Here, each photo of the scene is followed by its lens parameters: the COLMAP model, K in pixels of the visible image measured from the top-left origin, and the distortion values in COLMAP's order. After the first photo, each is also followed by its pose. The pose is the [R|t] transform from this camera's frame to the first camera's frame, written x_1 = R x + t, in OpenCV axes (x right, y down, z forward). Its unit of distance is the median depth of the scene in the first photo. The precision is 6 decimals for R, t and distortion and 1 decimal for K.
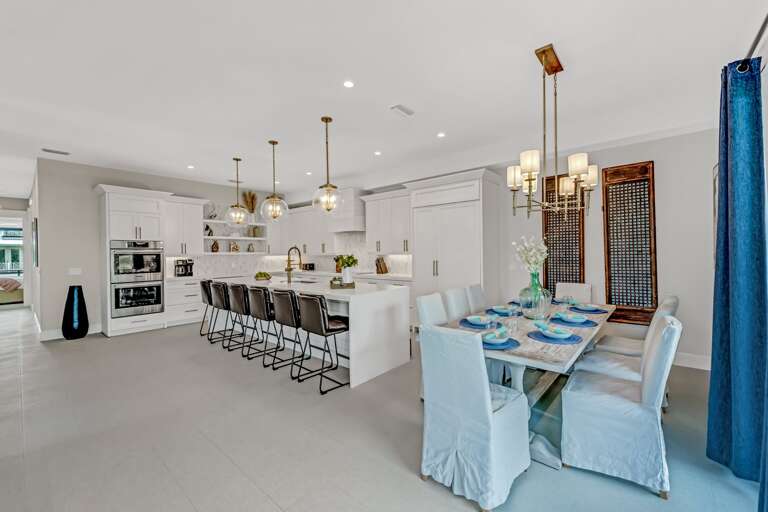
lens RADIAL K [[318.4, 0, 381.4], [0, 318.4, 253.1], [0, 0, 1]] dist [0.011020, 0.000257]
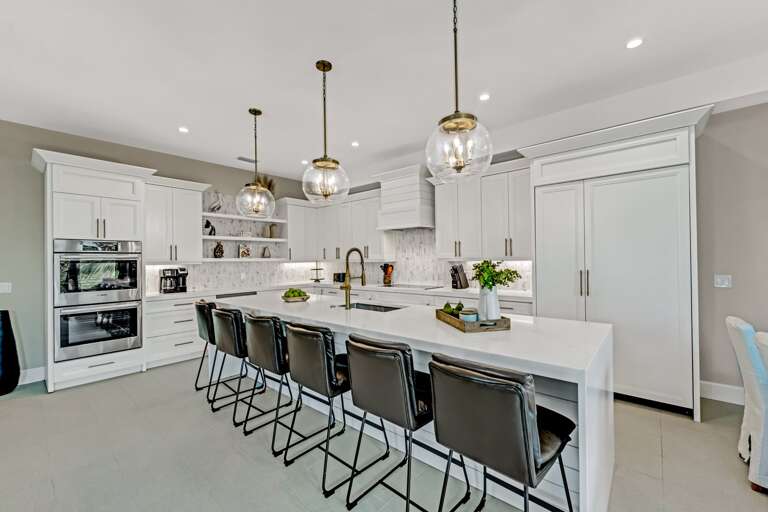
lens RADIAL K [[318.4, 0, 386.0], [0, 318.4, 256.2], [0, 0, 1]] dist [0.011020, 0.000257]
pose [[0.999948, -0.000843, 0.010146, -0.180006], [0.000961, 0.999932, -0.011581, 0.002197], [-0.010135, 0.011590, 0.999881, 0.330426]]
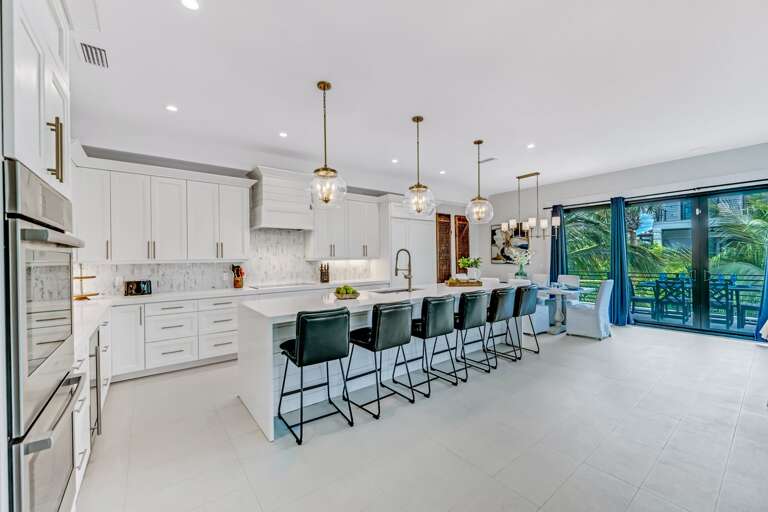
lens RADIAL K [[318.4, 0, 382.2], [0, 318.4, 260.5], [0, 0, 1]] dist [0.011020, 0.000257]
pose [[0.186501, 0.001733, 0.982453, -0.893755], [0.014367, 0.999887, -0.004491, 0.012648], [-0.982350, 0.014952, 0.186455, 0.736425]]
